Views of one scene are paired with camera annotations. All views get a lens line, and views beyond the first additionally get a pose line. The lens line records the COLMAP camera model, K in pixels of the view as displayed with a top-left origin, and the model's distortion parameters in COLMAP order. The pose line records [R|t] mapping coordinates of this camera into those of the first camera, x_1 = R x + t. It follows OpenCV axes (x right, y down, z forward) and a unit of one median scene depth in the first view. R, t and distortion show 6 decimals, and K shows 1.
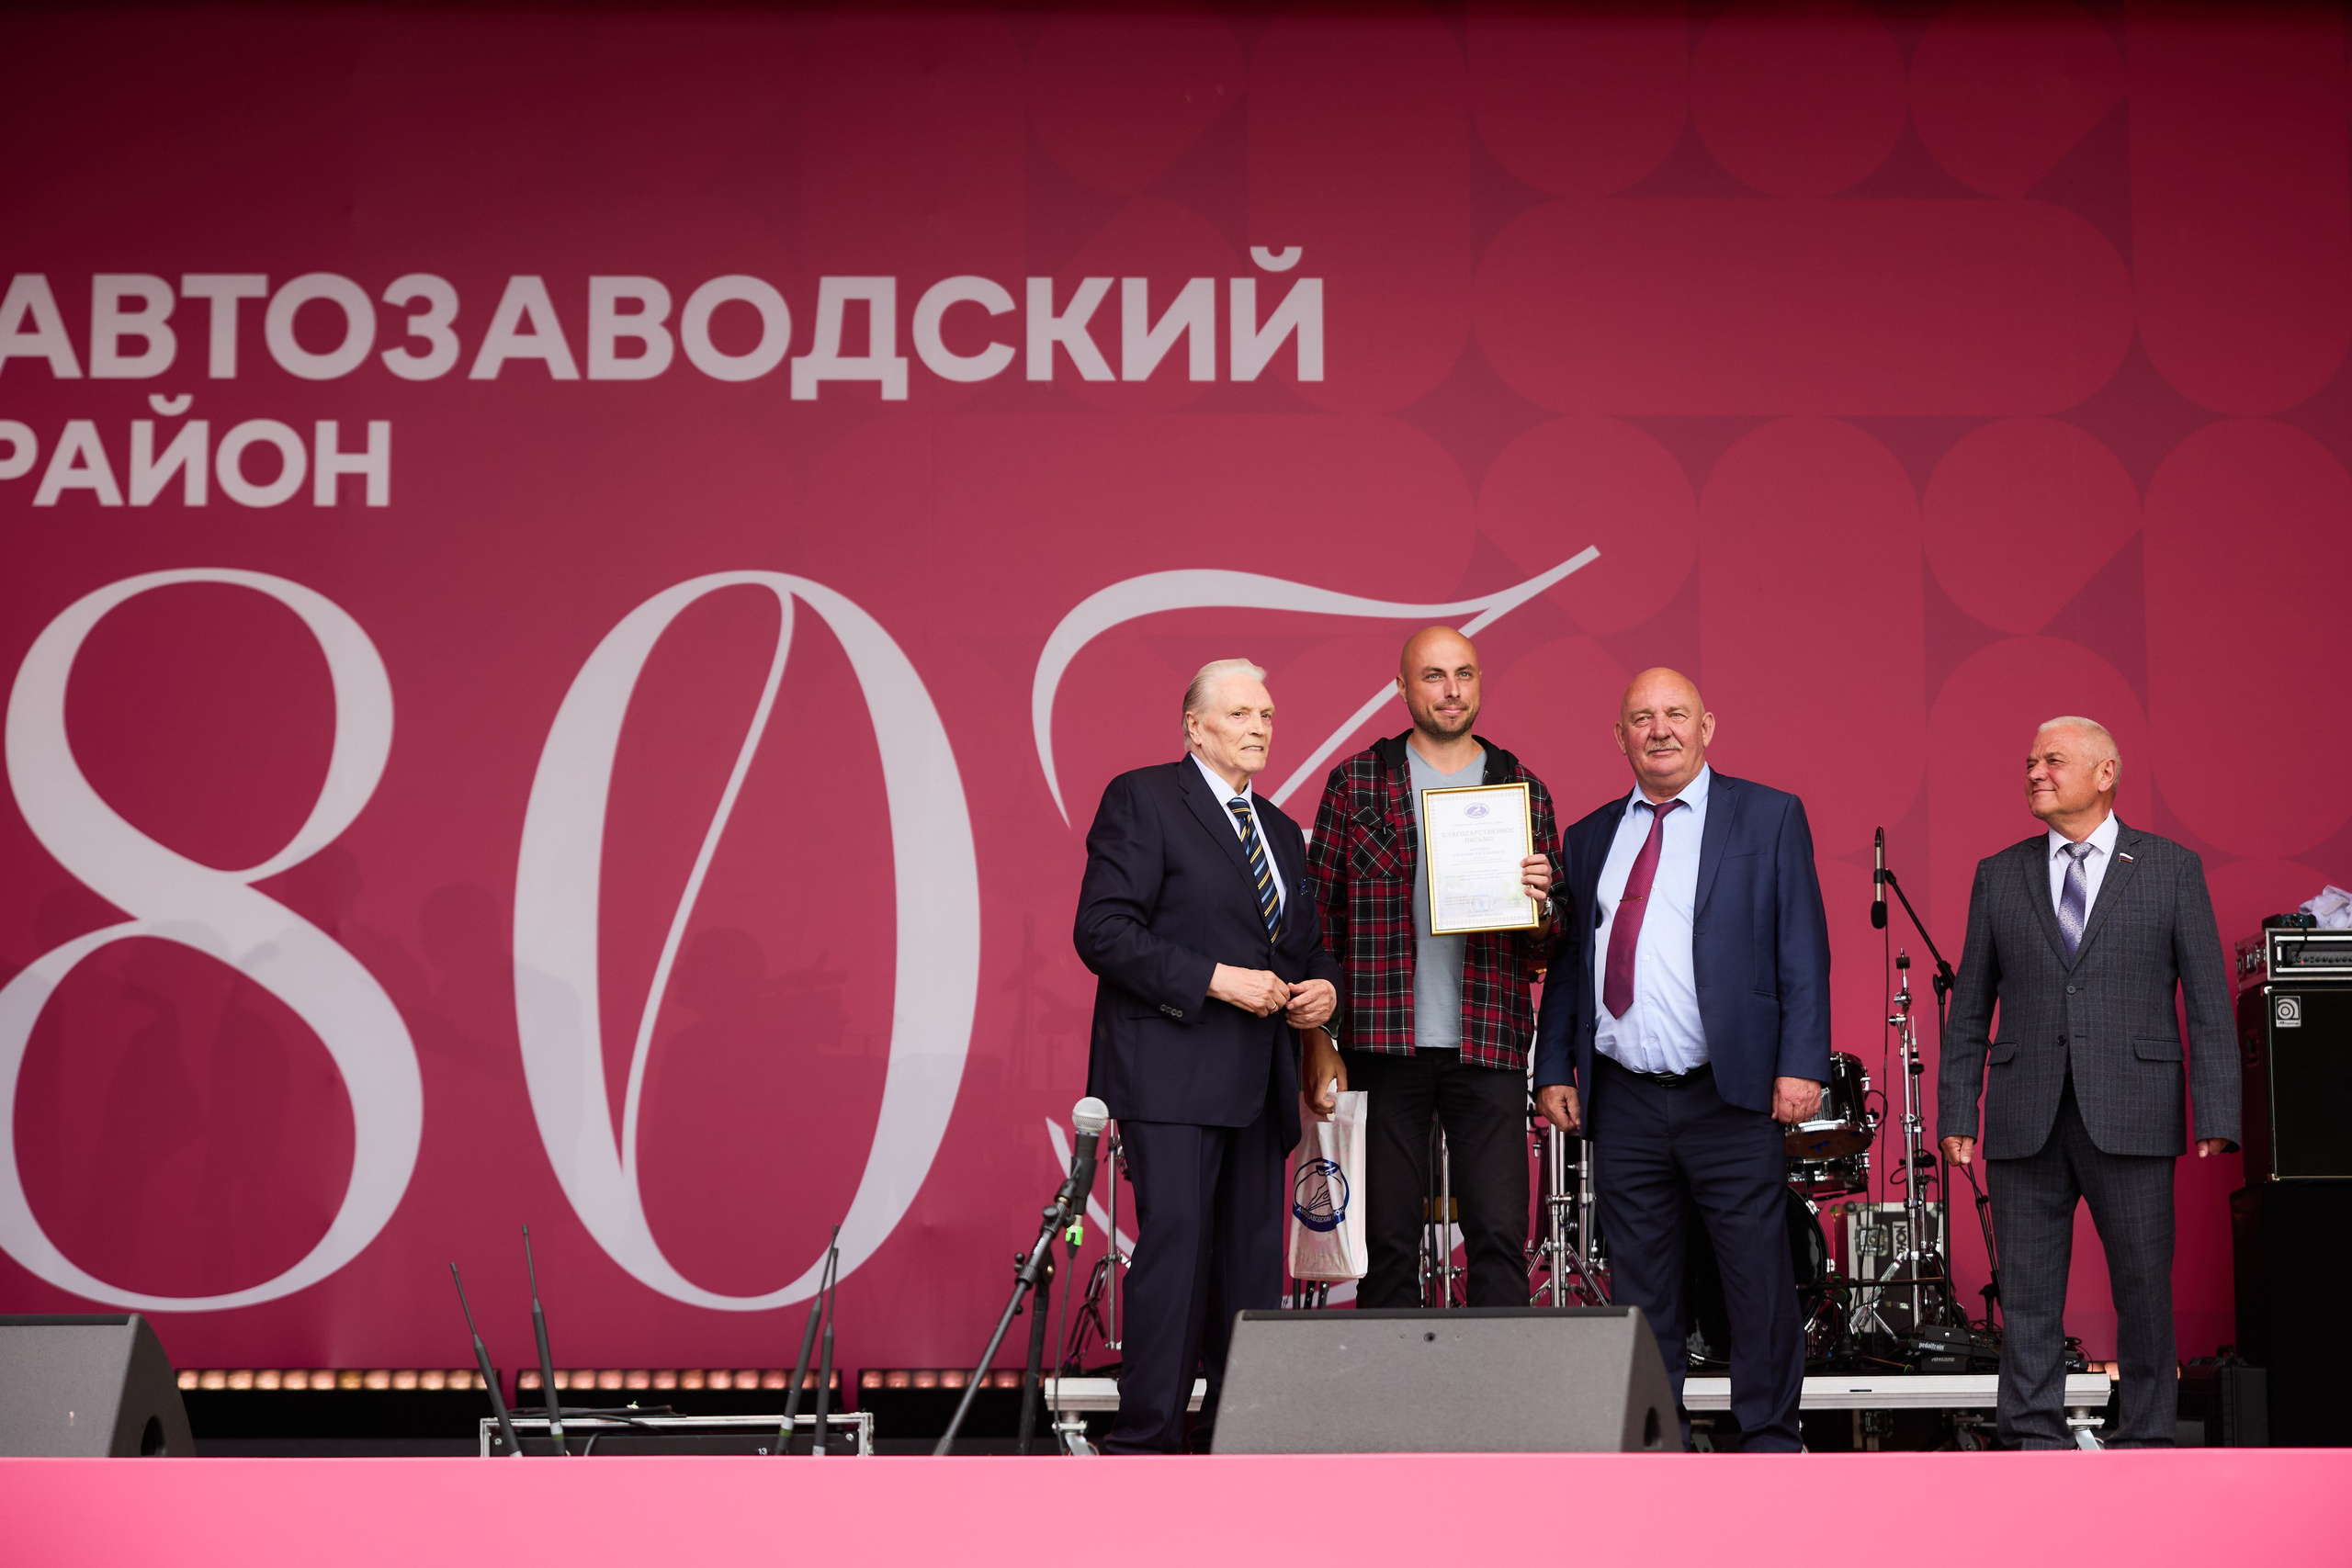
lens RADIAL K [[4657.6, 0, 1245.1], [0, 4657.6, 792.6], [0, 0, 1]] dist [-0.001980, 0.000000]
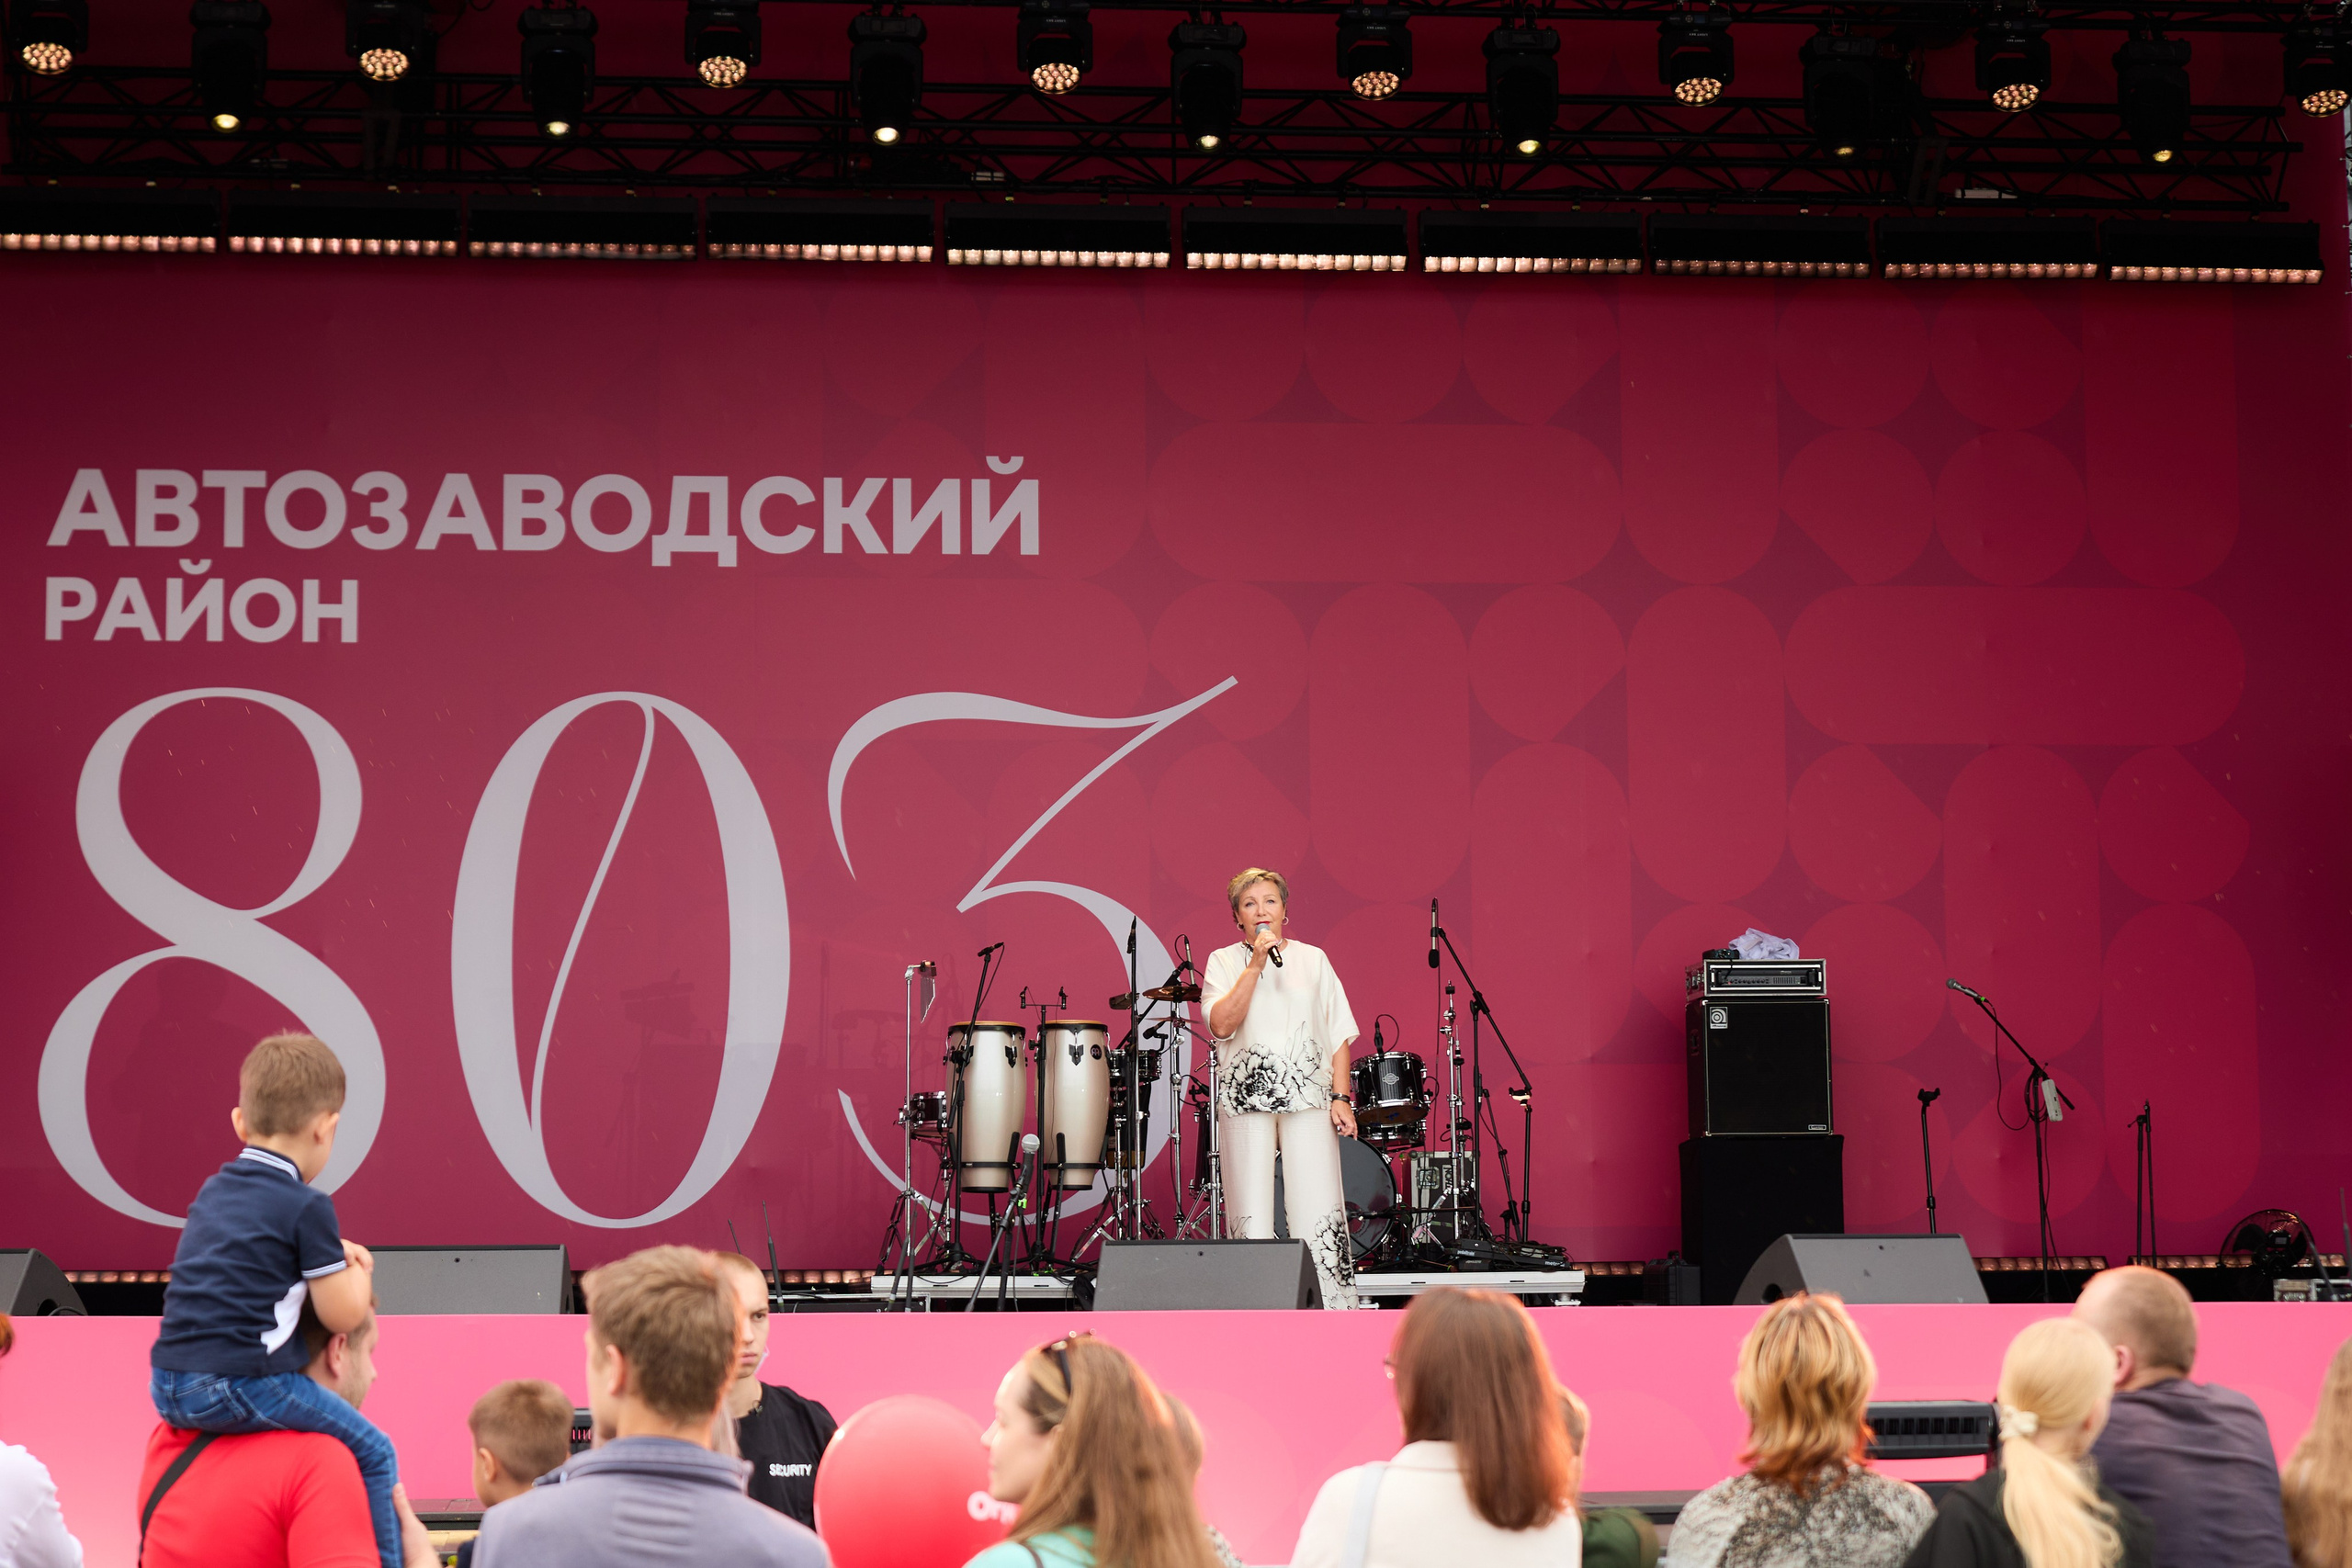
lens RADIAL K [[4657.6, 0, 1178.8], [0, 4657.6, 770.8], [0, 0, 1]] dist [-0.001980, 0.000000]
pose [[0.997080, 0.005170, 0.076191, -0.046978], [-0.006538, 0.999822, 0.017710, -0.049430], [-0.076086, -0.018156, 0.996936, -0.382822]]
